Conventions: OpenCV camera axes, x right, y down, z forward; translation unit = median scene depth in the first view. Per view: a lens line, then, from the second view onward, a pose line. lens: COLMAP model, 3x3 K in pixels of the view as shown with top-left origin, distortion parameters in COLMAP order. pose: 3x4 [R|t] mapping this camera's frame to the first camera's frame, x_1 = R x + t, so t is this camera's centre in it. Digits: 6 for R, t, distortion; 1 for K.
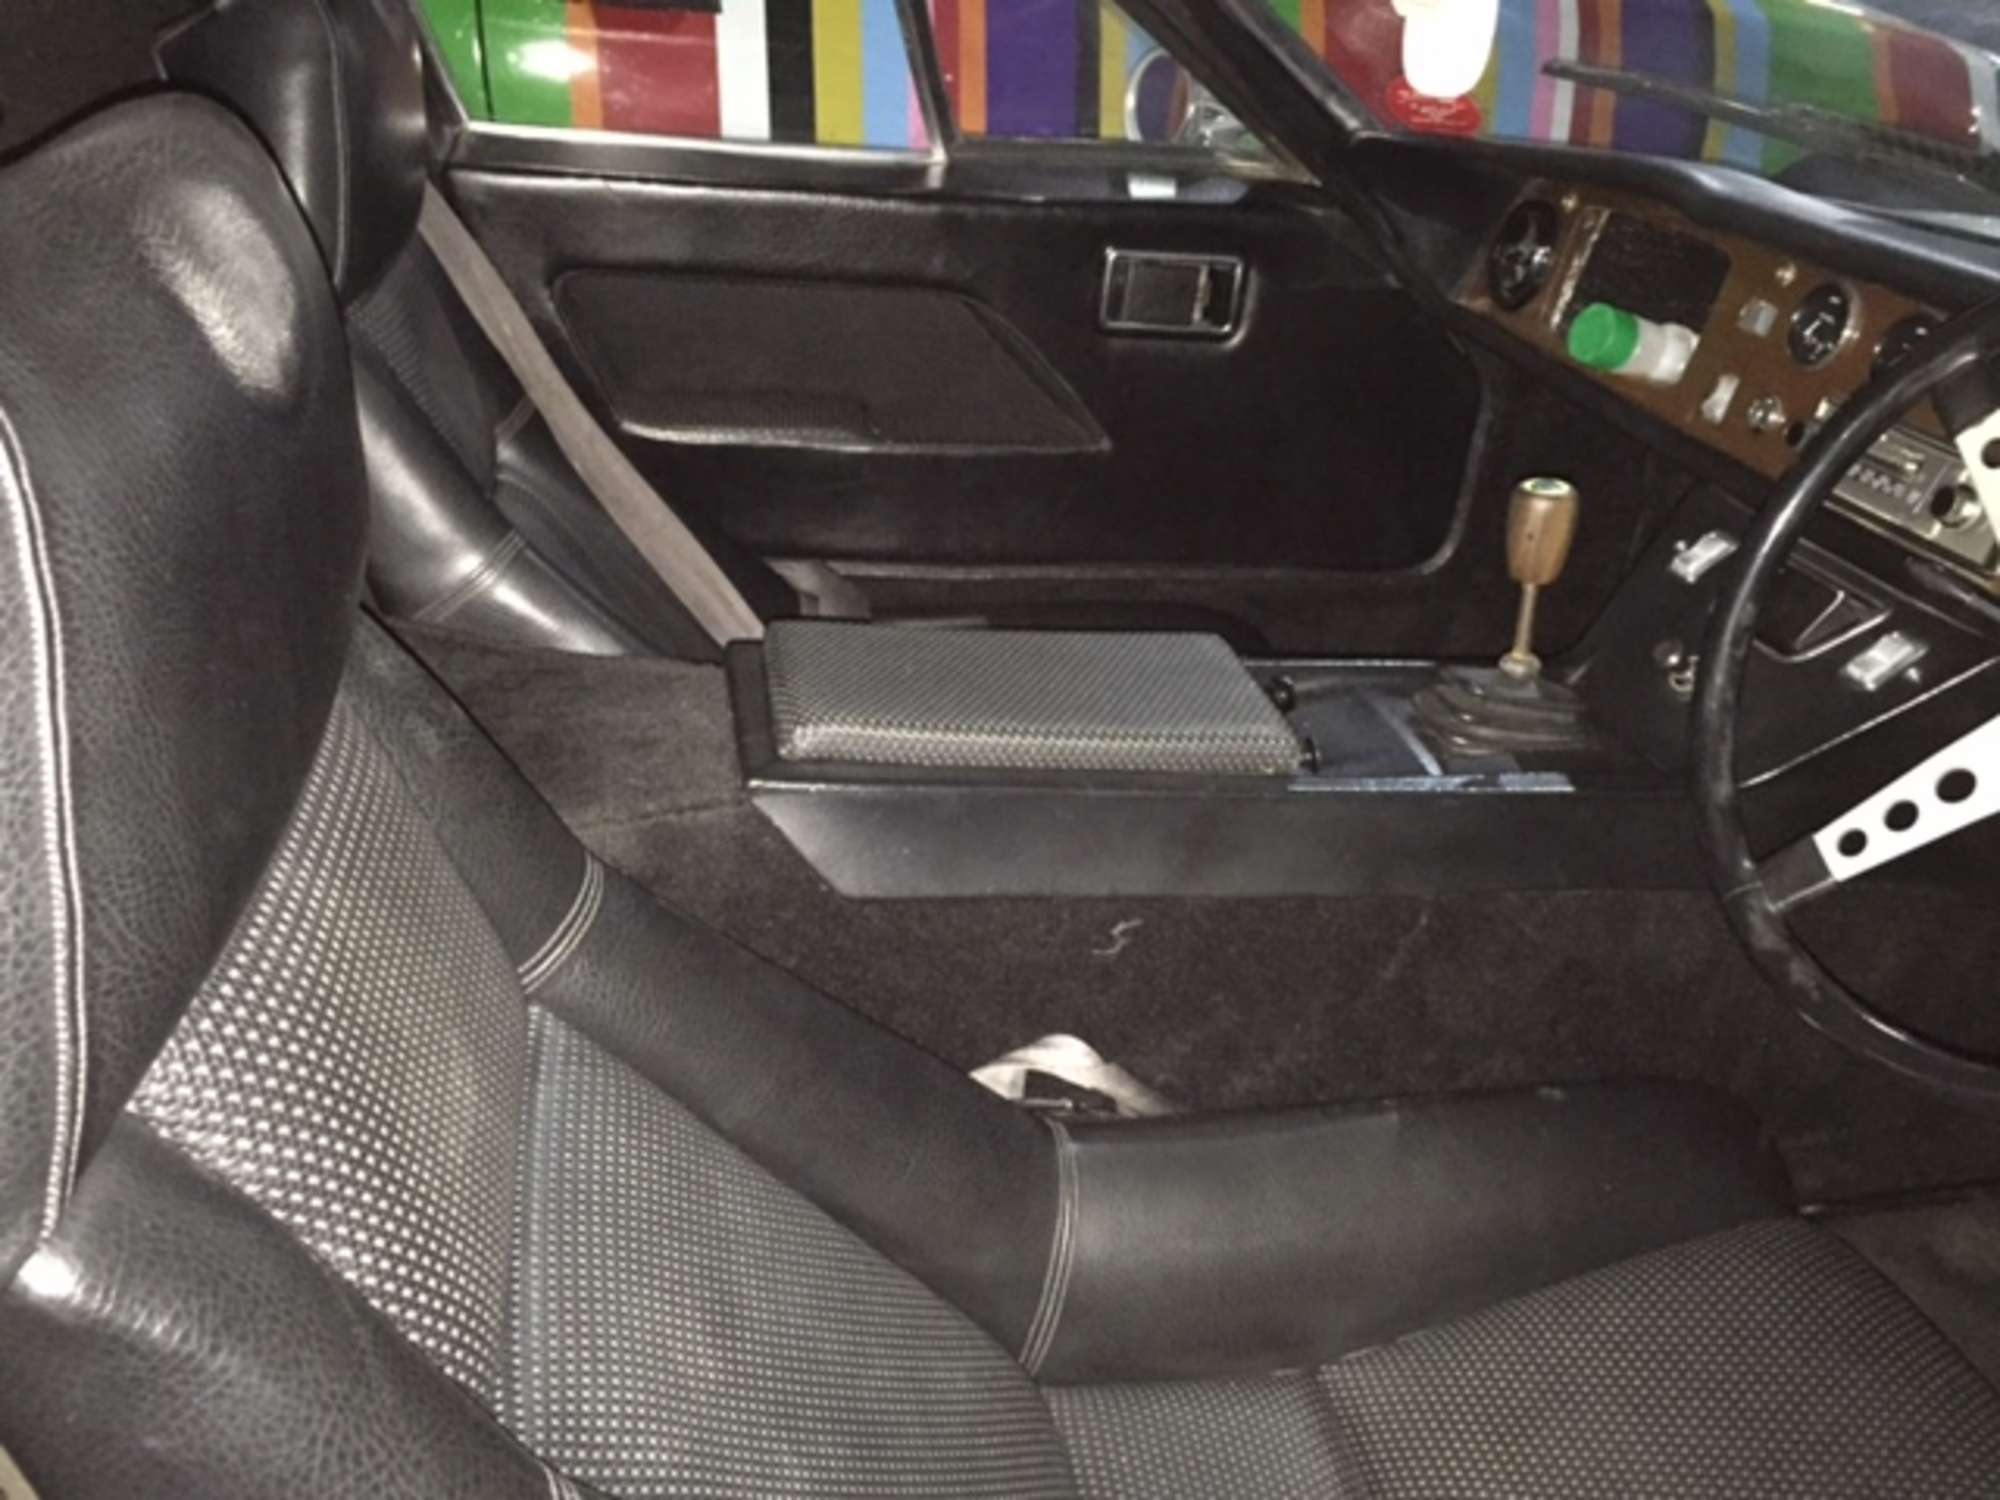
lens RADIAL K [[1679.5, 0, 1000.5], [0, 1679.5, 788.6], [0, 0, 1]] dist [0.006641, 0.004323]
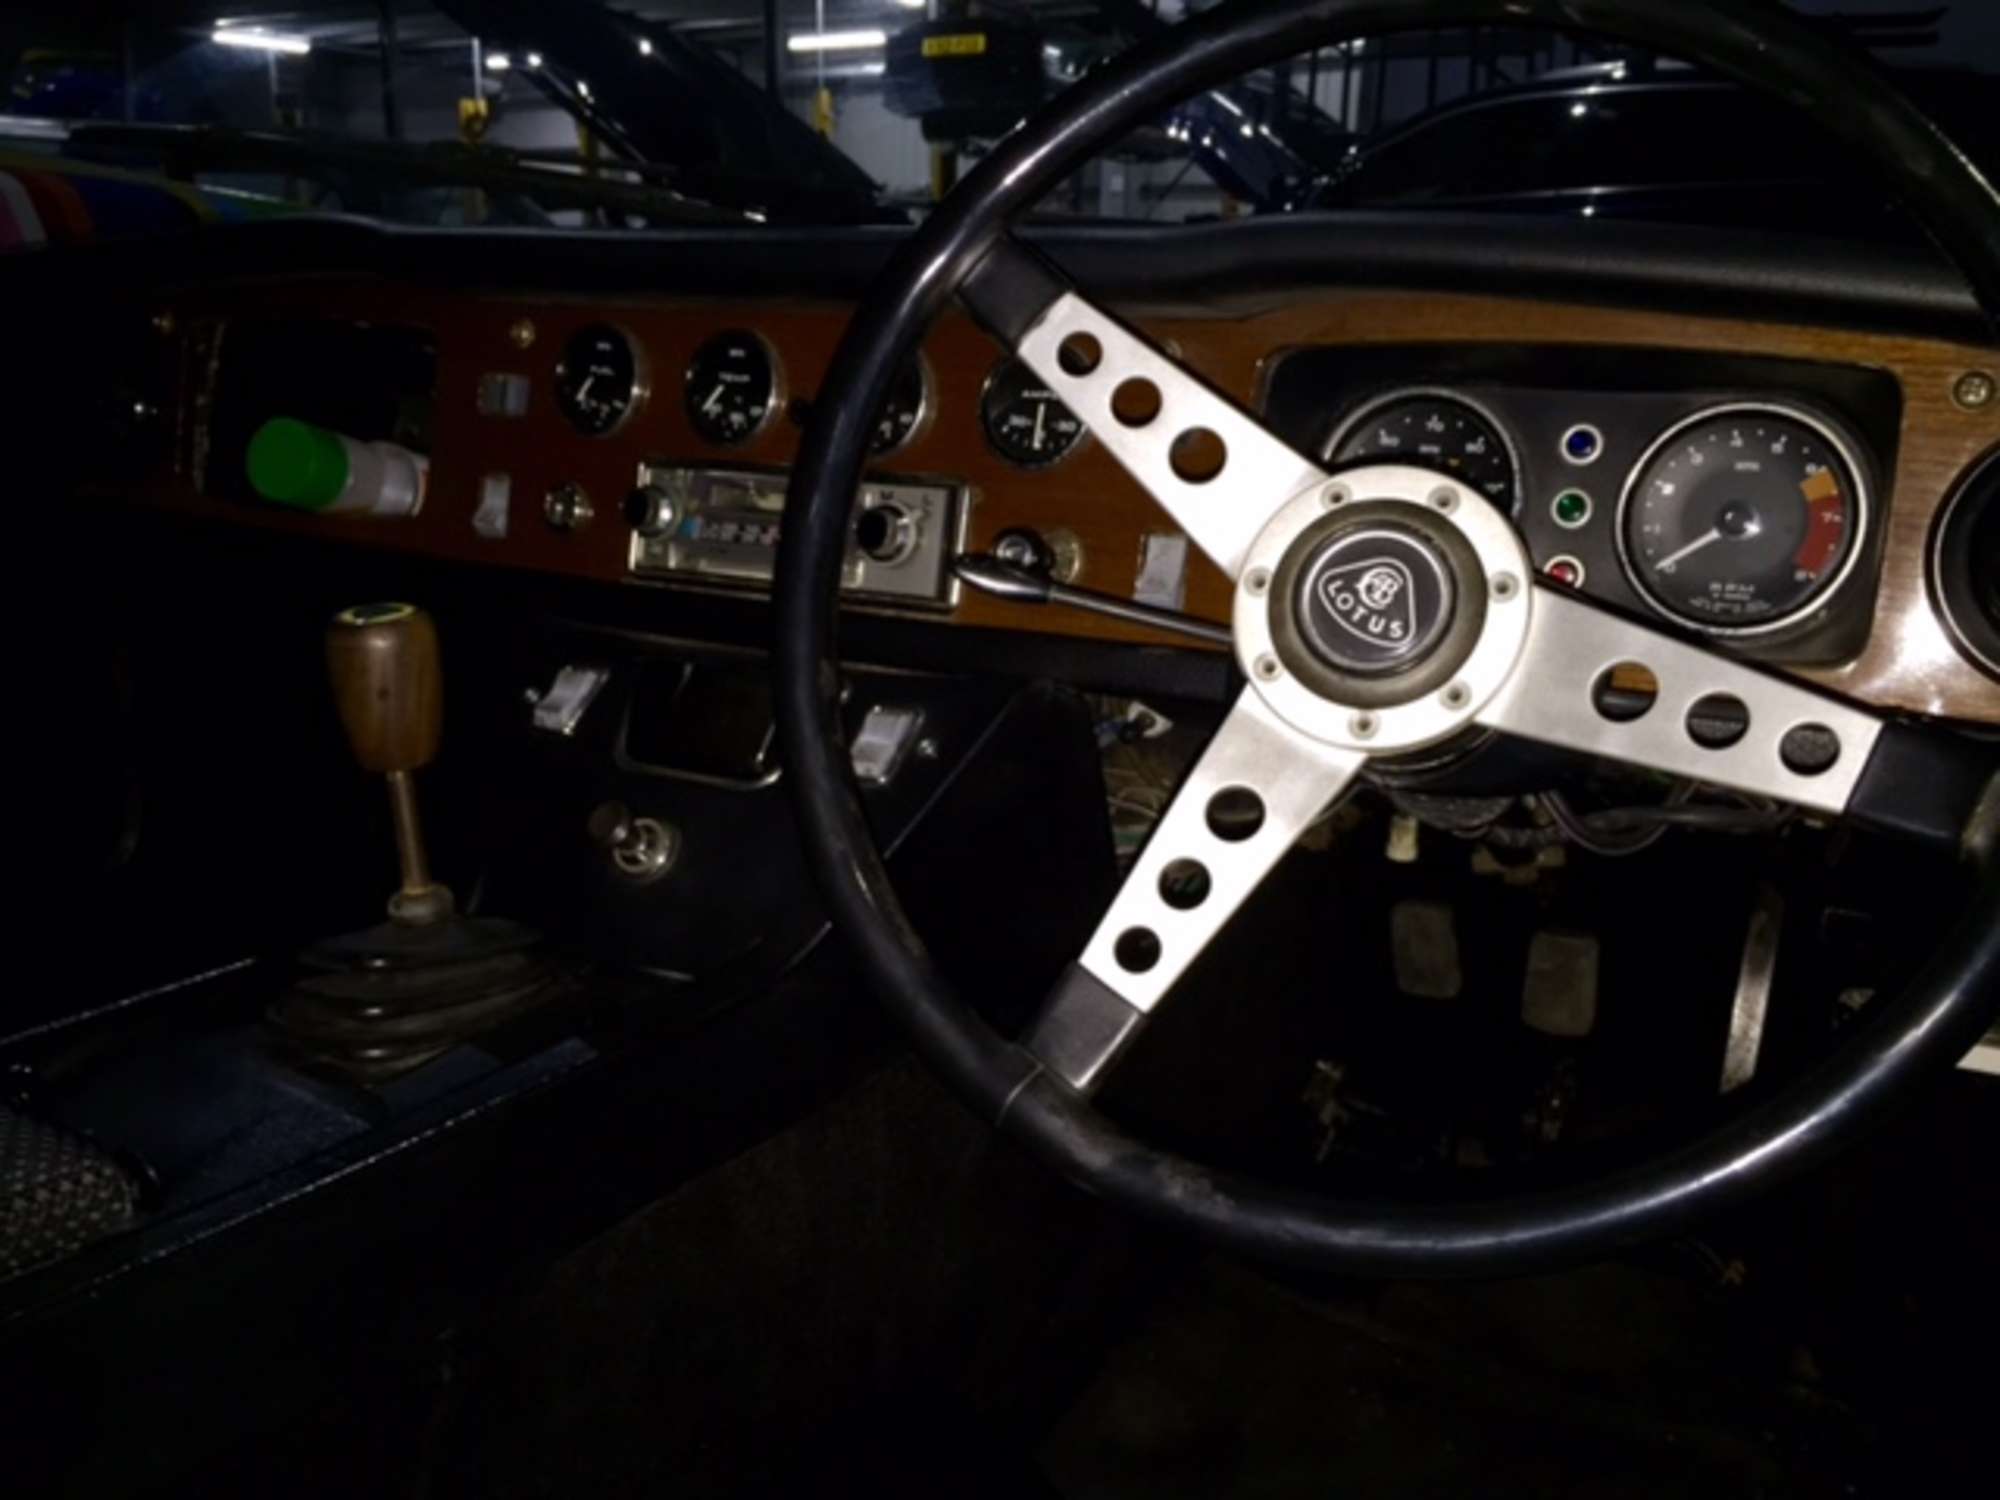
lens RADIAL K [[1679.5, 0, 1000.5], [0, 1679.5, 788.6], [0, 0, 1]] dist [0.006641, 0.004323]
pose [[0.667108, -0.256358, 0.699462, 0.027362], [0.370605, 0.928698, -0.013087, -0.025435], [-0.646234, 0.267955, 0.714550, 0.396603]]
